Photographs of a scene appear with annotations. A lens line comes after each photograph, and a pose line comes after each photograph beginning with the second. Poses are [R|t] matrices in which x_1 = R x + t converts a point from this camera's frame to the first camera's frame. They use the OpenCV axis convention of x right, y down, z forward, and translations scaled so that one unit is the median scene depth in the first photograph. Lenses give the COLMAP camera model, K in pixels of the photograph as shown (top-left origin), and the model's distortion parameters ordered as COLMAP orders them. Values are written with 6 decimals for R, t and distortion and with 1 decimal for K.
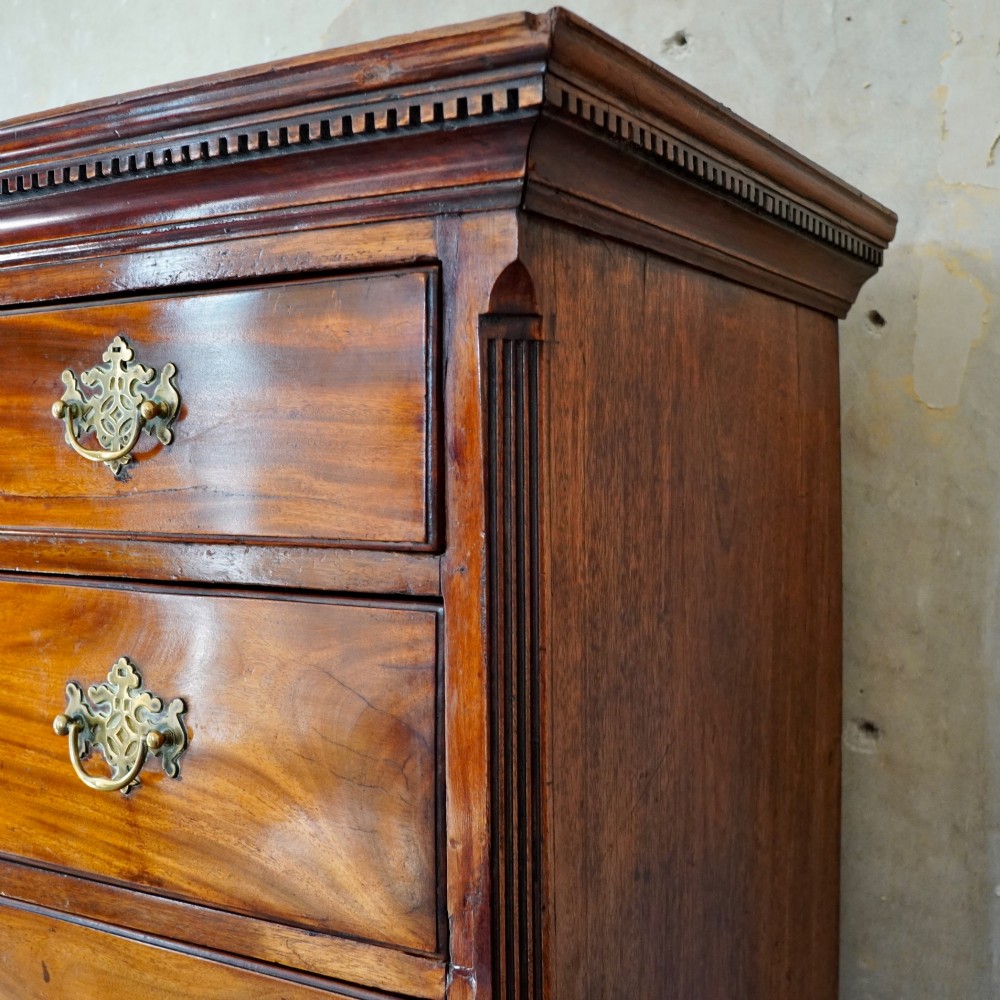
lens RADIAL K [[1393.8, 0, 500.0], [0, 1393.8, 500.0], [0, 0, 1]] dist [-0.166624, 0.146123]
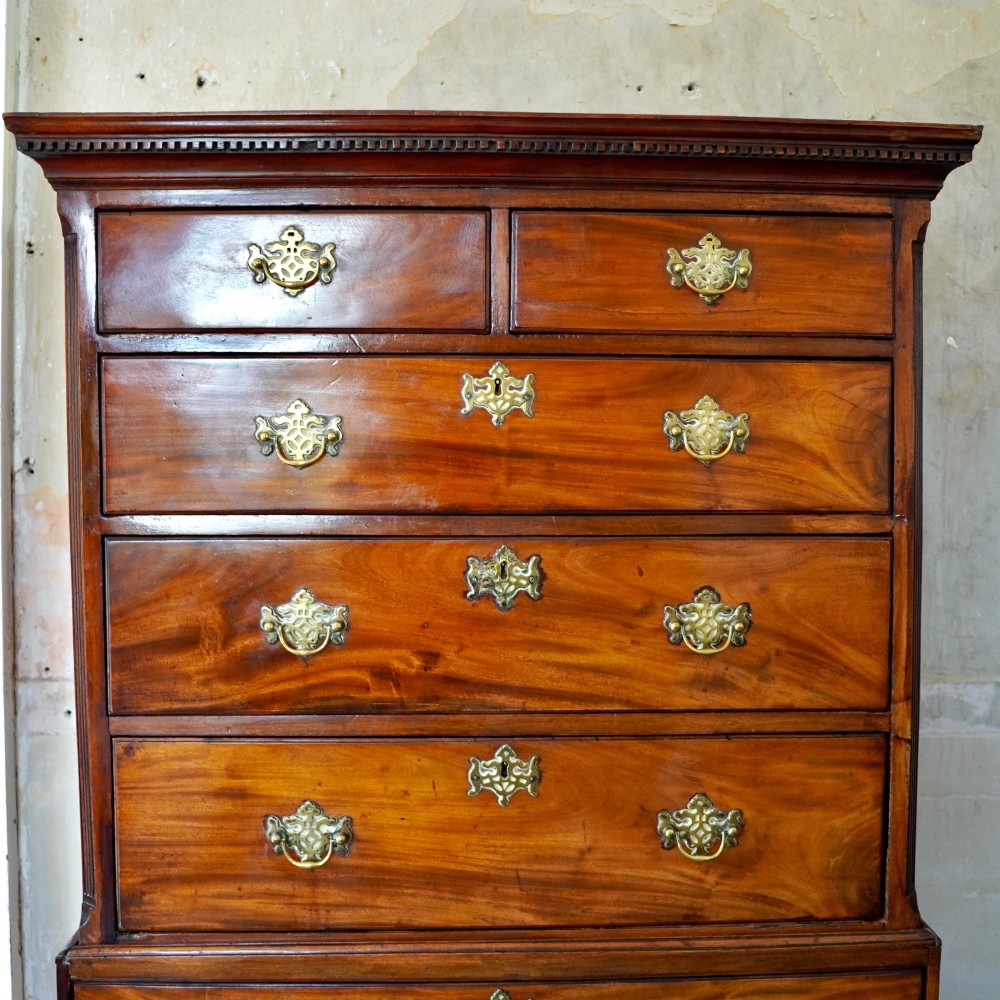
lens RADIAL K [[1314.0, 0, 503.5], [0, 1314.0, 519.3], [0, 0, 1]] dist [-0.165747, 0.152088]
pose [[0.835171, -0.037869, 0.548685, -1.682170], [0.006441, 0.998232, 0.059092, 0.194148], [-0.549953, -0.045818, 0.833938, -0.452844]]
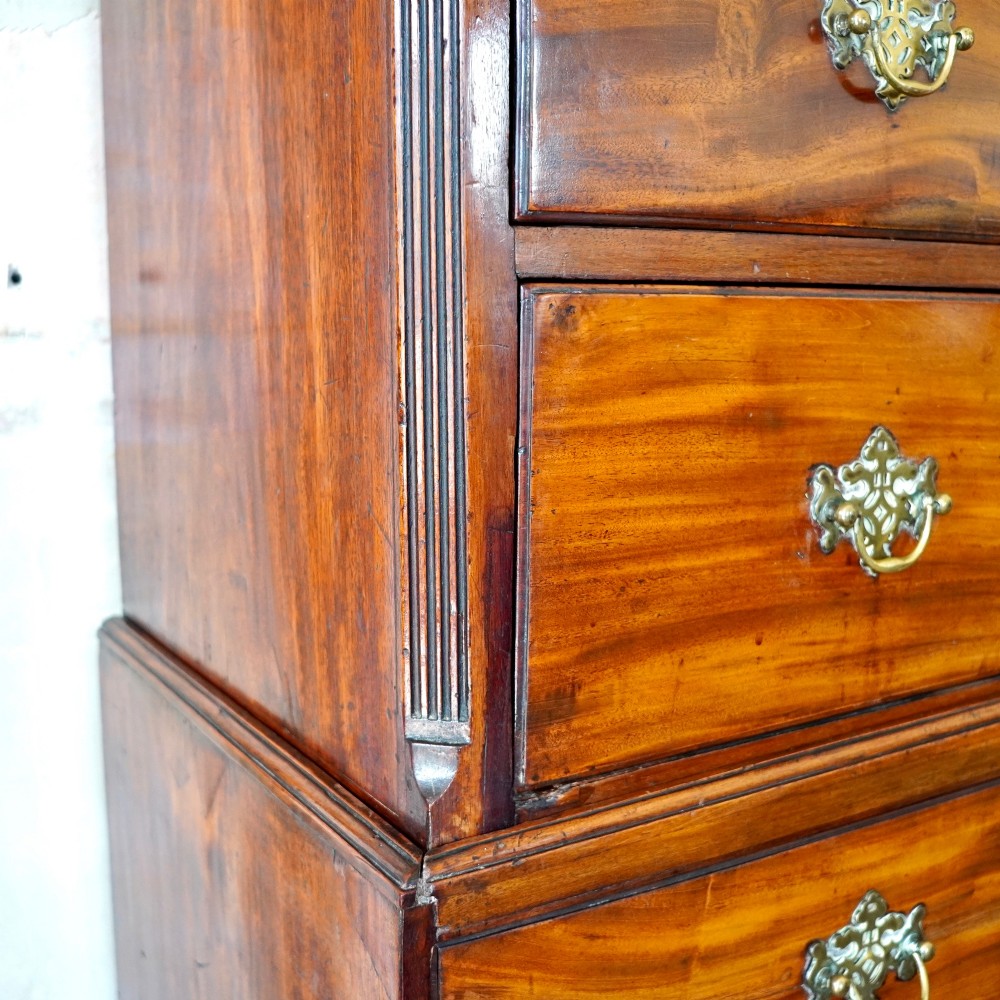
lens RADIAL K [[1314.0, 0, 503.5], [0, 1314.0, 519.3], [0, 0, 1]] dist [-0.165747, 0.152088]
pose [[0.464773, -0.150785, 0.872496, -1.797278], [0.008691, 0.986122, 0.165793, 0.660395], [-0.885387, -0.069473, 0.459633, 1.200444]]
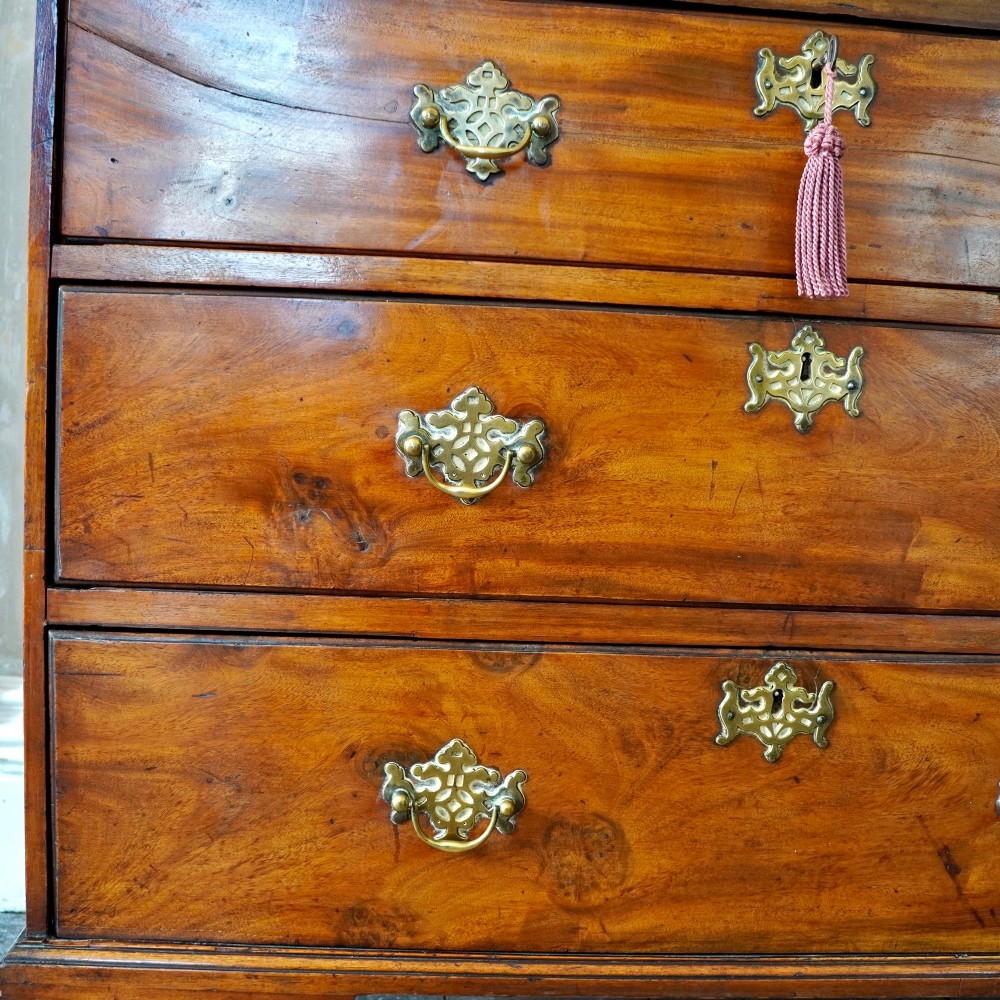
lens RADIAL K [[1314.0, 0, 503.5], [0, 1314.0, 519.3], [0, 0, 1]] dist [-0.165747, 0.152088]
pose [[0.821304, -0.039539, 0.569119, -1.505608], [-0.042528, 0.990576, 0.130192, 1.363646], [-0.568903, -0.131130, 0.811883, 0.388661]]
